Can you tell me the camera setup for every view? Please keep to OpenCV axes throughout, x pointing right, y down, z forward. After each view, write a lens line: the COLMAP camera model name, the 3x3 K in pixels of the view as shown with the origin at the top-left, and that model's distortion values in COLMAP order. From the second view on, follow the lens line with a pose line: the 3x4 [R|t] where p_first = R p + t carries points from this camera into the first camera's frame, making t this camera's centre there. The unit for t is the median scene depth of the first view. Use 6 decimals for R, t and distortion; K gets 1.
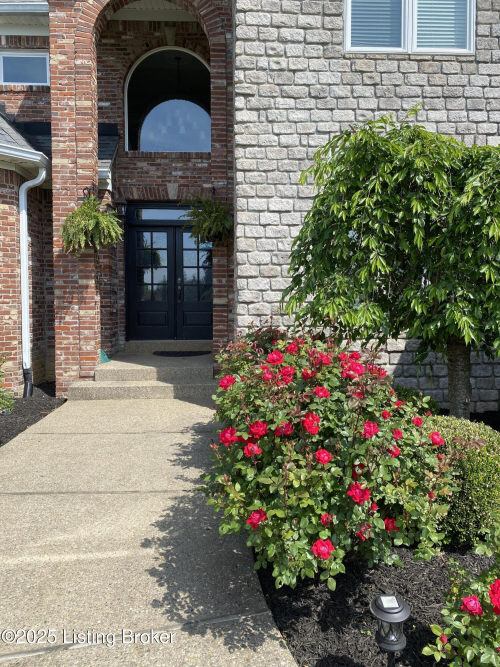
lens RADIAL K [[508.7, 0, 243.4], [0, 508.7, 330.6], [0, 0, 1]] dist [-0.001638, -0.001300]
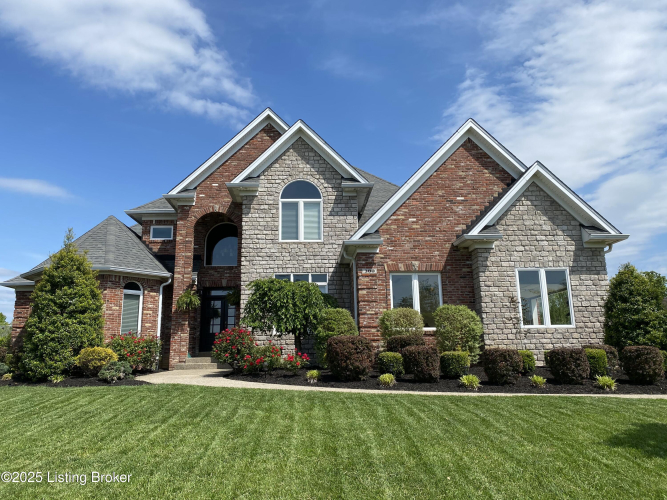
lens RADIAL K [[511.4, 0, 341.7], [0, 511.4, 244.7], [0, 0, 1]] dist [0.059650, -0.034379]
pose [[0.999496, -0.012320, 0.029268, 0.400219], [0.019906, 0.961179, -0.275207, 0.252126], [-0.024741, 0.275651, 0.960939, -1.579265]]
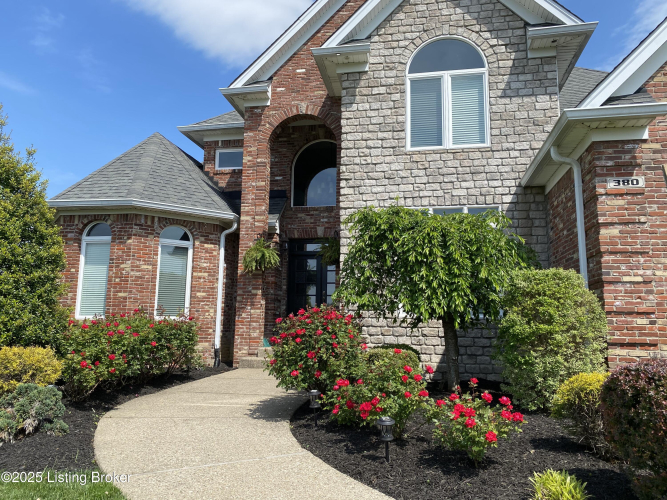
lens RADIAL K [[511.4, 0, 328.2], [0, 511.4, 246.8], [0, 0, 1]] dist [0.059650, -0.034379]
pose [[0.973568, -0.019915, -0.227529, 0.271204], [-0.029028, 0.977324, -0.209749, 0.094336], [0.226547, 0.210809, 0.950913, -0.482885]]
